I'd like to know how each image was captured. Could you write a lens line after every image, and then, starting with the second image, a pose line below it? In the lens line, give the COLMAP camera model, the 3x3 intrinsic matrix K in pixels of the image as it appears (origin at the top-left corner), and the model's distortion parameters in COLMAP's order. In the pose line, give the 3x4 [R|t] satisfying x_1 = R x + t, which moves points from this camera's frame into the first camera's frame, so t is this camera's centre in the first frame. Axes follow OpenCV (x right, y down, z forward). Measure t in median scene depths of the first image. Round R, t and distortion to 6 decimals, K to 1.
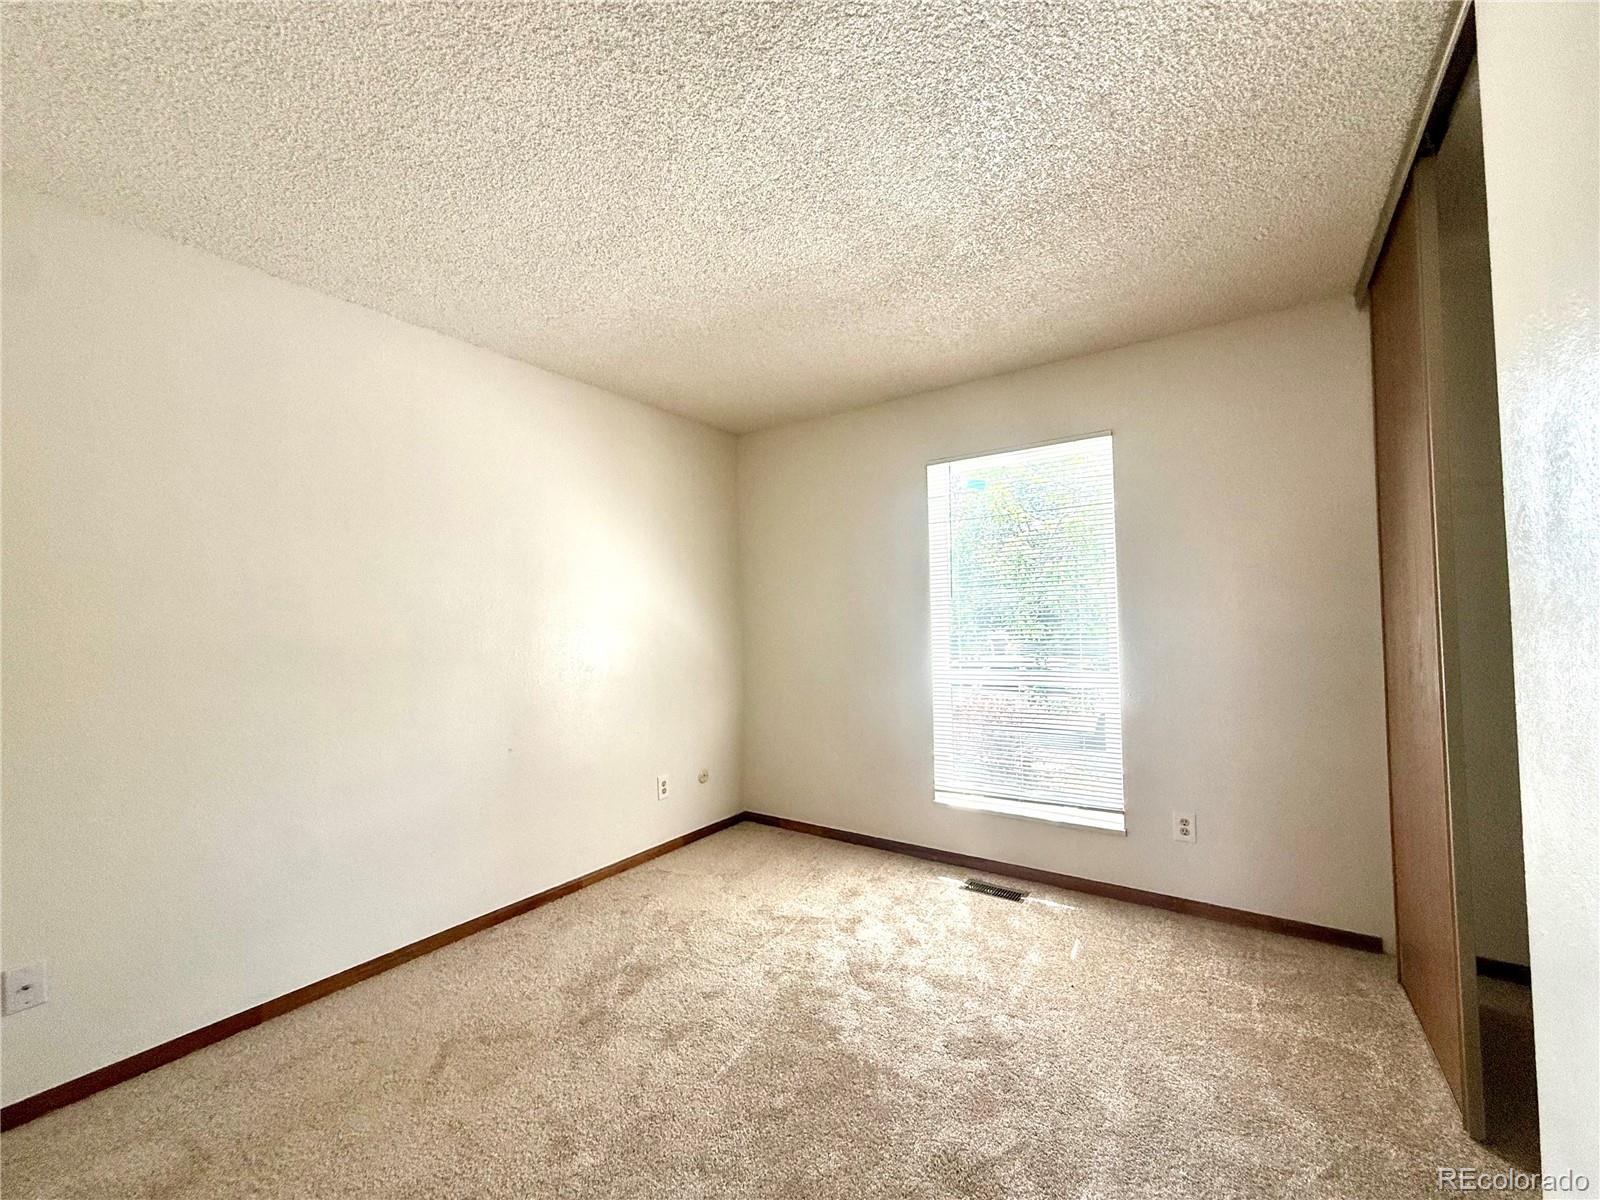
lens RADIAL K [[640.5, 0, 796.7], [0, 640.5, 600.0], [0, 0, 1]] dist [0.002184, -0.000101]
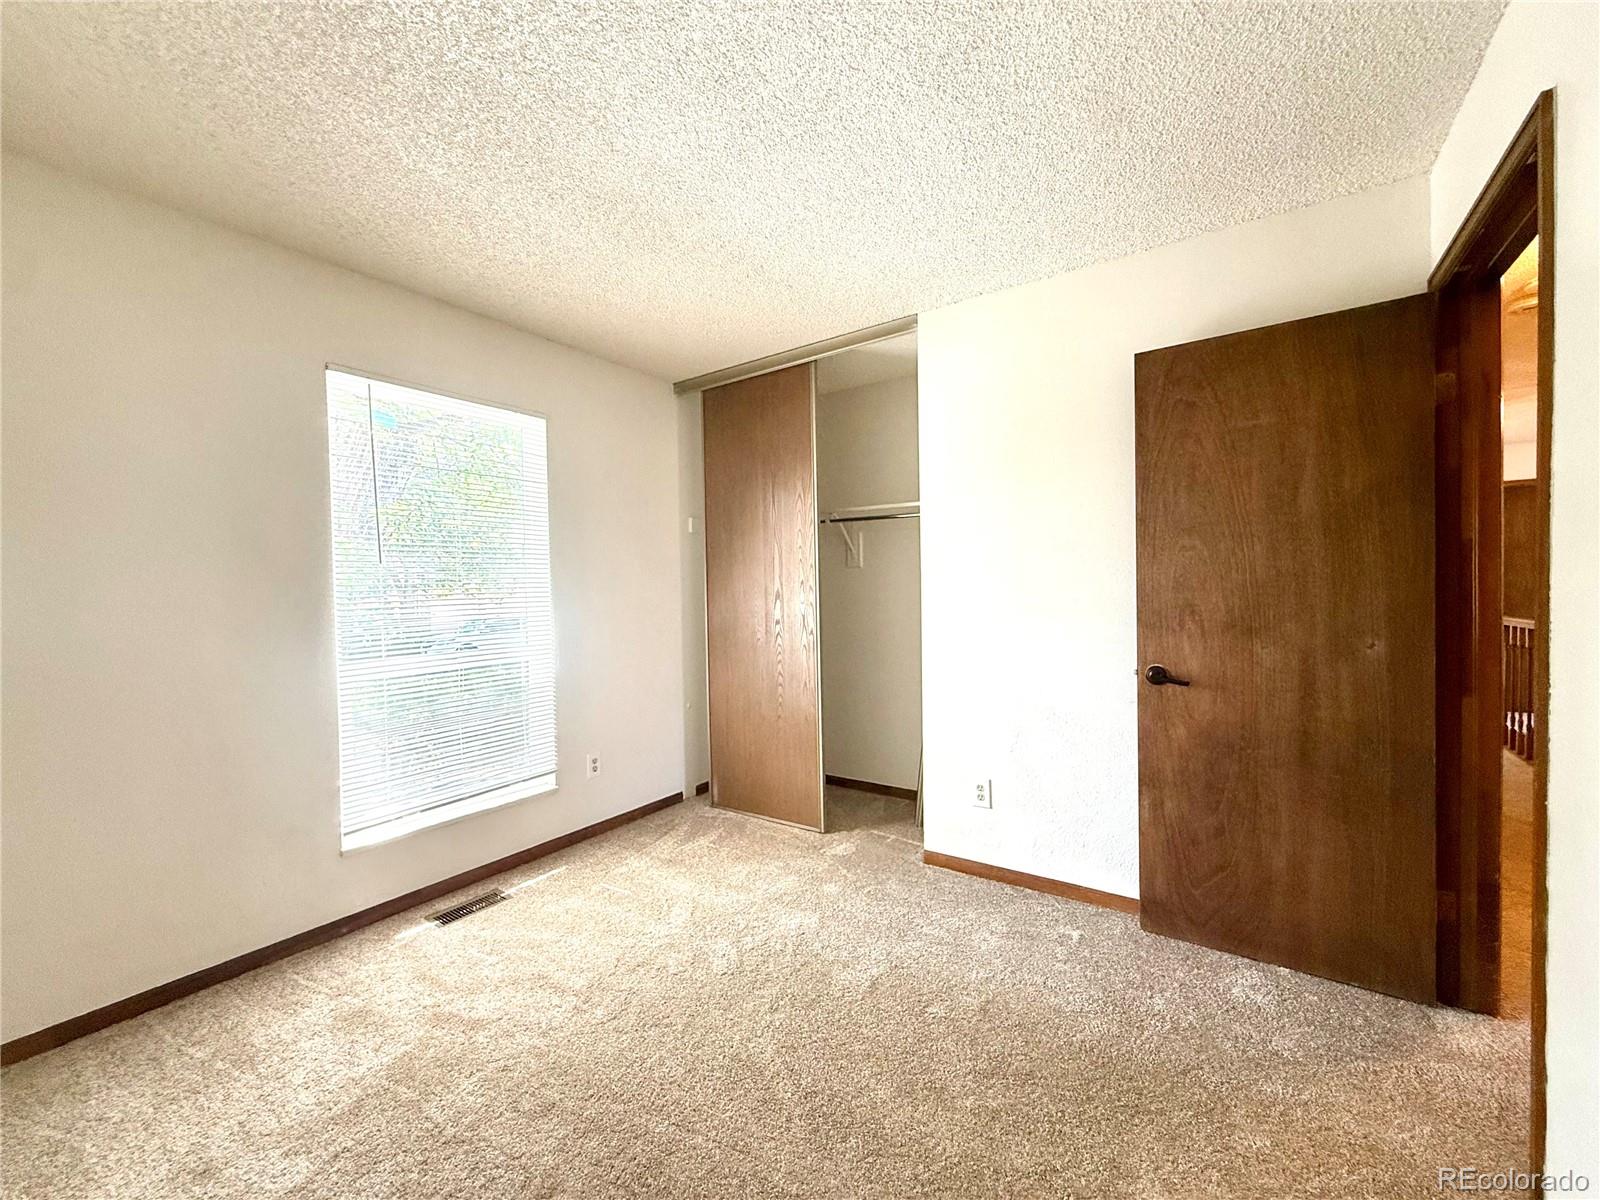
lens RADIAL K [[640.5, 0, 796.7], [0, 640.5, 604.1], [0, 0, 1]] dist [0.002184, -0.000101]
pose [[-0.001647, -0.002629, 0.999995, -0.552926], [-0.013899, 0.999900, 0.002606, 0.037837], [-0.999902, -0.013894, -0.001683, 0.568620]]
